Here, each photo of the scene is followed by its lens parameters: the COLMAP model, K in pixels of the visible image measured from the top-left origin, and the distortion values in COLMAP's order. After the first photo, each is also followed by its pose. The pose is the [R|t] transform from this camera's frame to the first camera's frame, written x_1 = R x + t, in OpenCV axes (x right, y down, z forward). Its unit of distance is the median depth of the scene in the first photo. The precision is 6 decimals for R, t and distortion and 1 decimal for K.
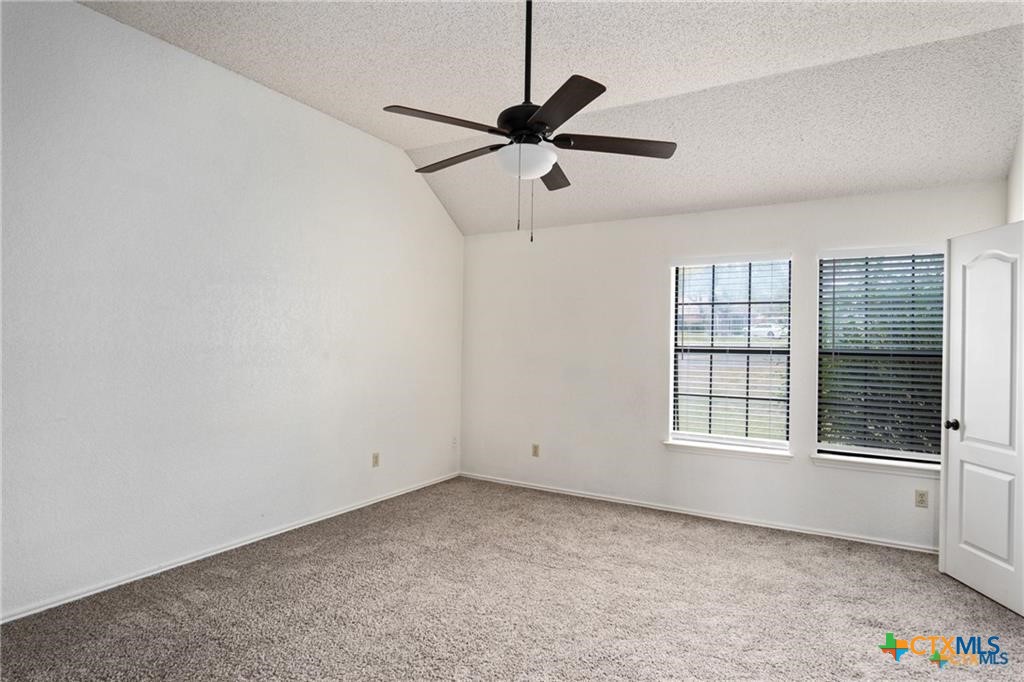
lens RADIAL K [[549.1, 0, 515.7], [0, 549.1, 343.6], [0, 0, 1]] dist [-0.034656, 0.000692]
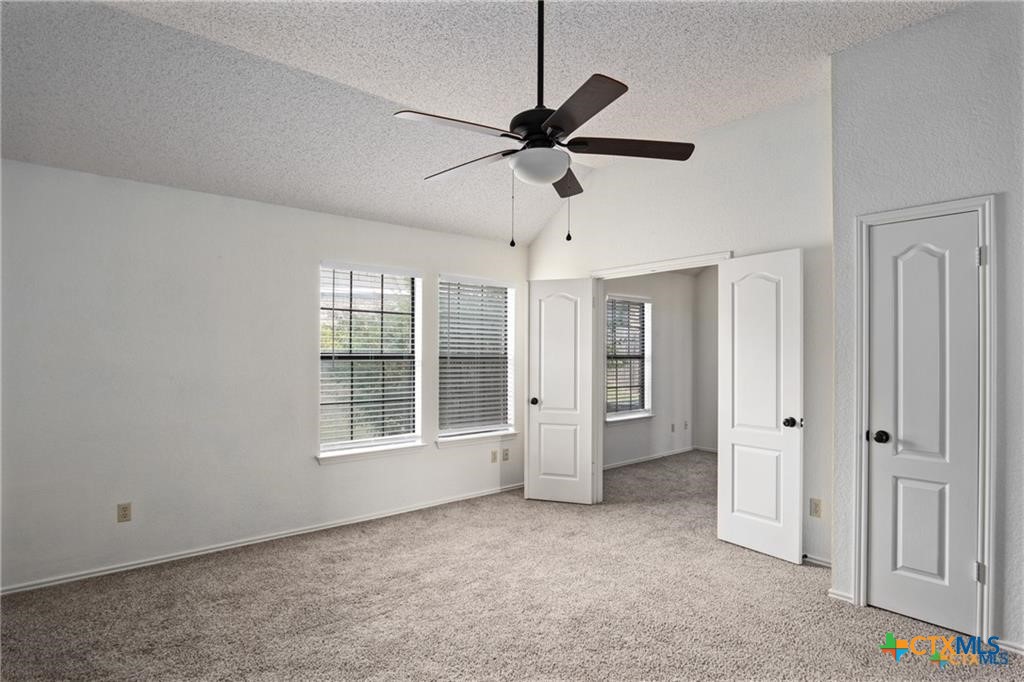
lens RADIAL K [[559.0, 0, 507.8], [0, 559.0, 355.8], [0, 0, 1]] dist [-0.034902, 0.000374]
pose [[0.297547, -0.021515, 0.954465, -0.596905], [-0.000119, 0.999745, 0.022572, -0.014382], [-0.954707, -0.006830, 0.297468, 0.470053]]
